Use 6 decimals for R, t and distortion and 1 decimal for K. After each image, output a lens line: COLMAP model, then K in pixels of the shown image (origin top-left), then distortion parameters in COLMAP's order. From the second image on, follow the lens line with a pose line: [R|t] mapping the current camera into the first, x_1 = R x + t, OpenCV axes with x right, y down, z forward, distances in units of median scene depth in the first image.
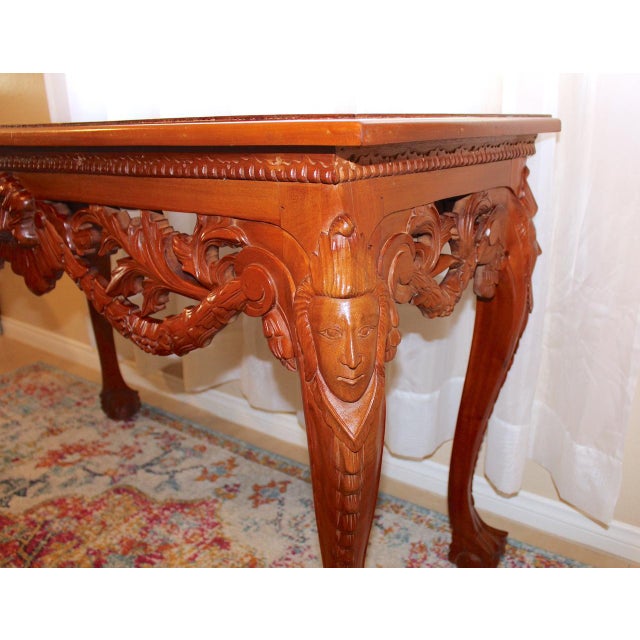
lens RADIAL K [[616.8, 0, 345.5], [0, 616.8, 328.2], [0, 0, 1]] dist [-0.064873, 0.000000]
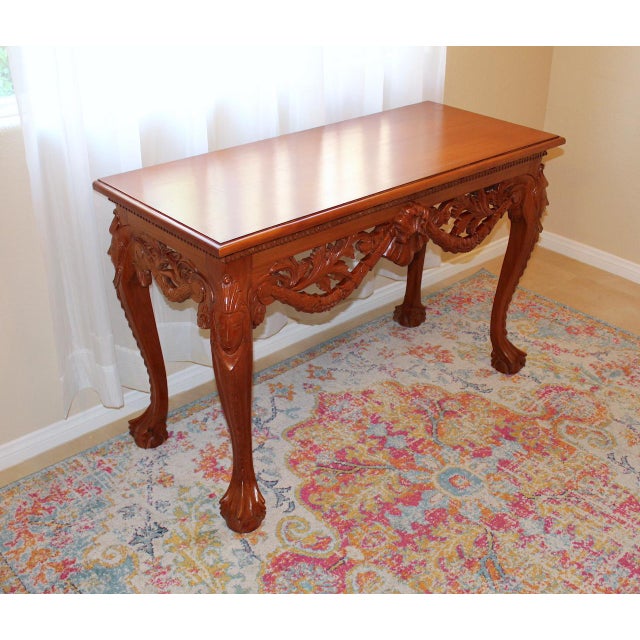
lens RADIAL K [[820.6, 0, 321.4], [0, 820.6, 322.6], [0, 0, 1]] dist [-0.105871, 0.000000]
pose [[0.217564, -0.453801, 0.864136, -1.897821], [0.307950, 0.872037, 0.380418, -0.627297], [-0.926193, 0.183345, 0.329472, 0.351740]]
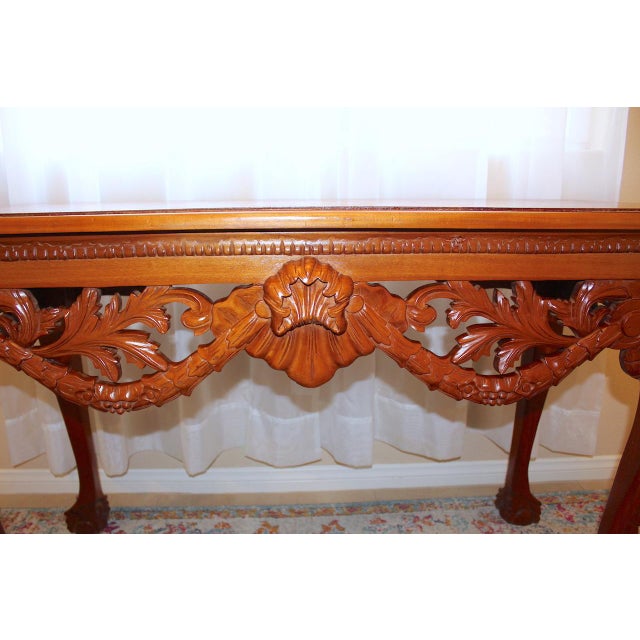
lens RADIAL K [[527.3, 0, 316.0], [0, 527.3, 323.8], [0, 0, 1]] dist [-0.157519, 0.124202]
pose [[0.789140, -0.139528, 0.598155, -0.695084], [0.191992, 0.981092, -0.024439, -0.092698], [-0.583435, 0.134127, 0.801008, 0.247771]]
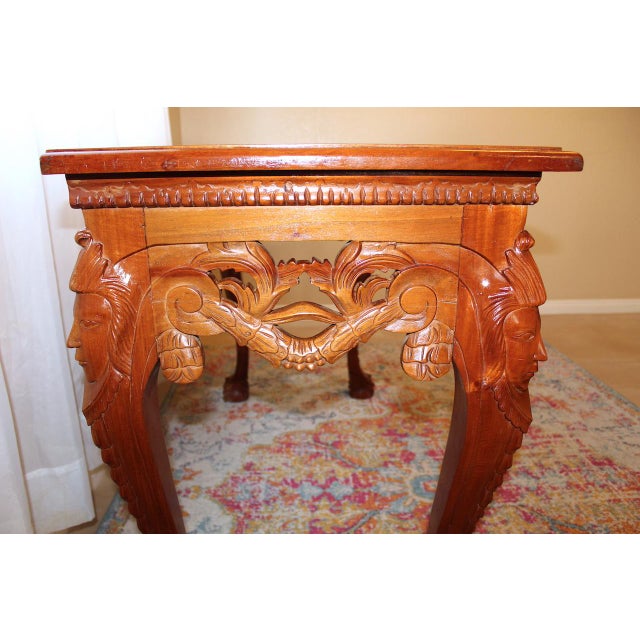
lens RADIAL K [[543.8, 0, 320.2], [0, 543.8, 321.0], [0, 0, 1]] dist [-0.073124, -0.000436]
pose [[-0.618069, -0.207752, 0.758175, -1.083986], [0.270415, 0.849406, 0.453195, -0.400454], [-0.738151, 0.485127, -0.468812, 1.221221]]
